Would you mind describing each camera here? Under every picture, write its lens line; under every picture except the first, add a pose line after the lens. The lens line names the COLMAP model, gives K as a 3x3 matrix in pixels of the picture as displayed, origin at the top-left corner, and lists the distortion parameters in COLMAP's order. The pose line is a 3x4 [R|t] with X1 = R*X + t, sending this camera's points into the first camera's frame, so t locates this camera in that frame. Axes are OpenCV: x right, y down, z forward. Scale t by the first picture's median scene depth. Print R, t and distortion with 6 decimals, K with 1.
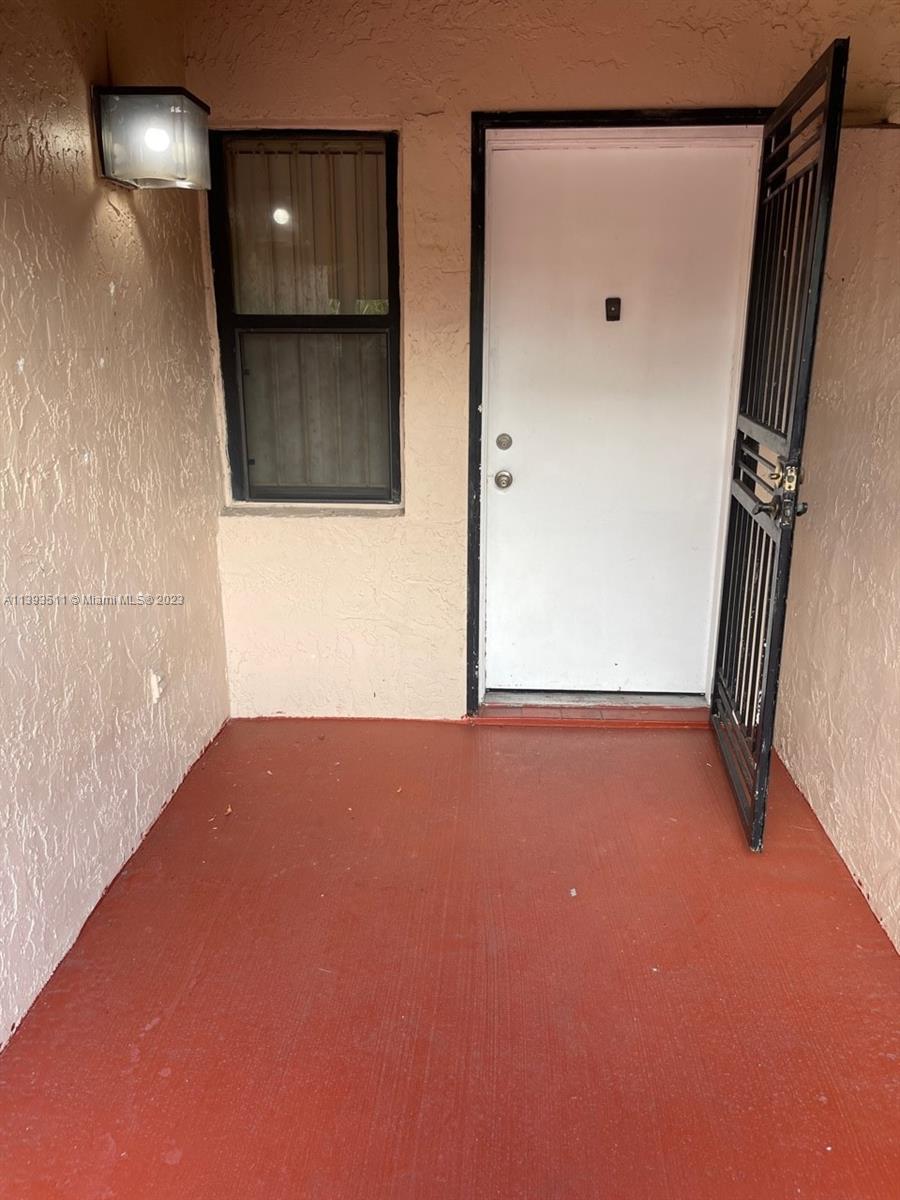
lens RADIAL K [[912.9, 0, 450.0], [0, 912.9, 600.0], [0, 0, 1]] dist [0.069631, -0.077966]
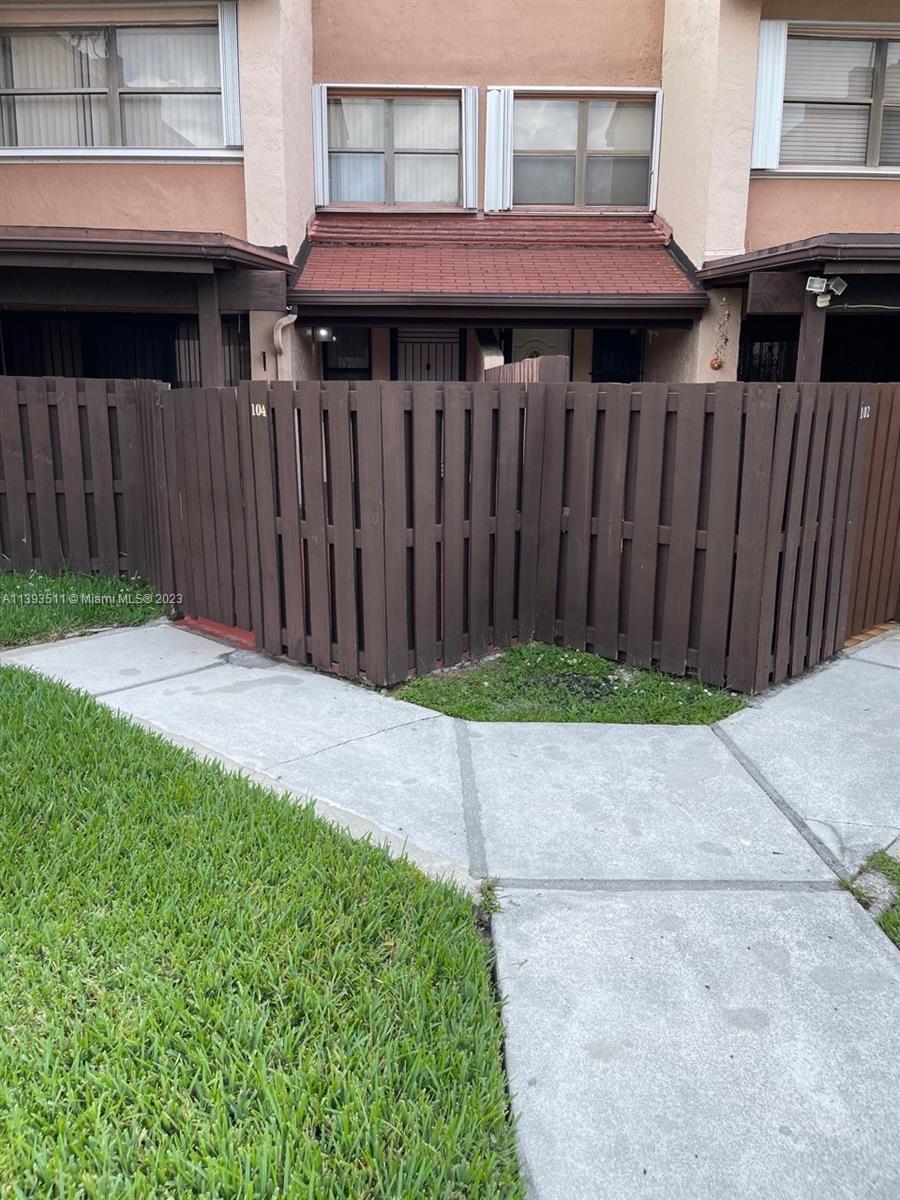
lens RADIAL K [[912.9, 0, 450.0], [0, 912.9, 600.0], [0, 0, 1]] dist [0.069631, -0.077966]
pose [[0.997649, -0.008387, 0.068021, 0.002203], [0.011602, 0.998827, -0.047020, 0.782965], [-0.067547, 0.047698, 0.996575, -2.607101]]
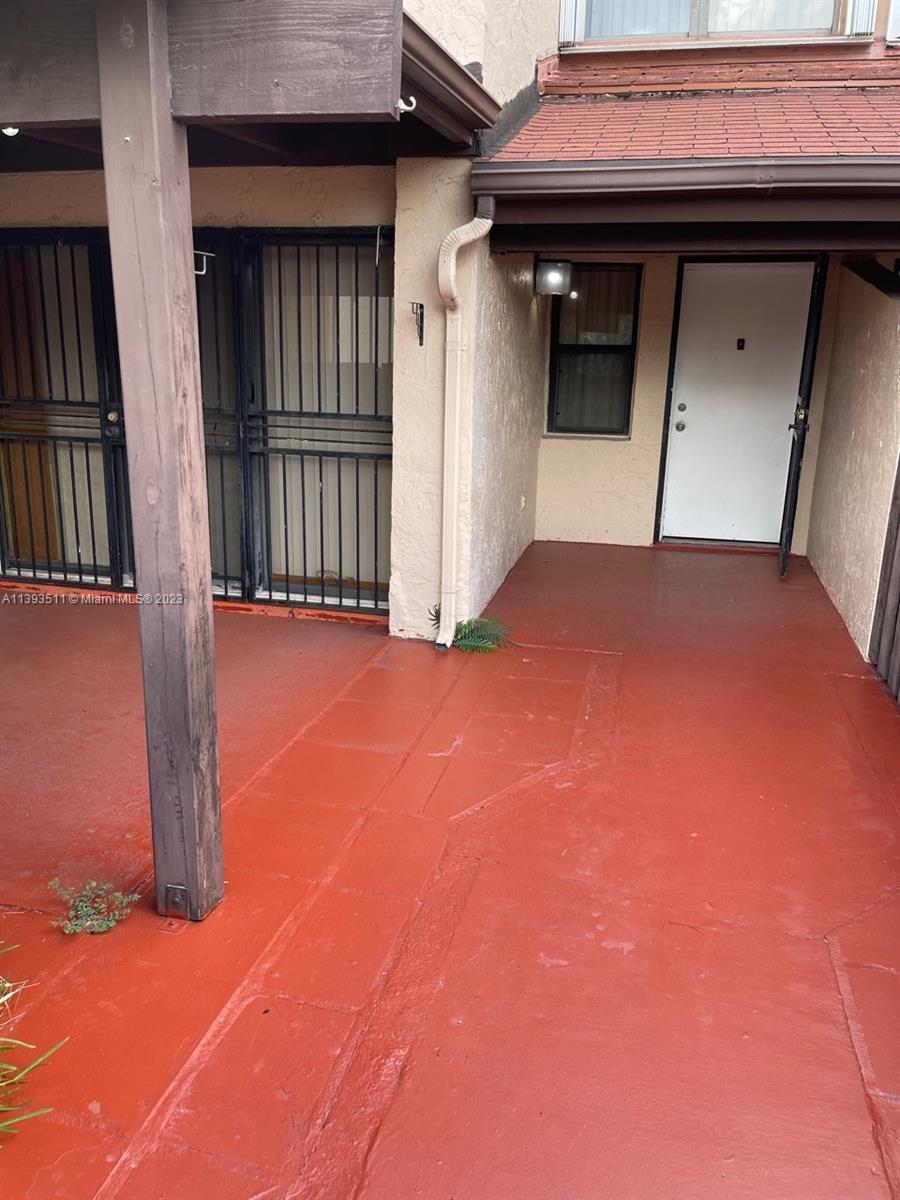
lens RADIAL K [[912.9, 0, 450.0], [0, 912.9, 600.0], [0, 0, 1]] dist [0.069631, -0.077966]
pose [[0.982748, 0.067188, -0.172313, -0.067917], [-0.072224, 0.997120, -0.023120, 0.342331], [0.170264, 0.035166, 0.984771, -1.098669]]
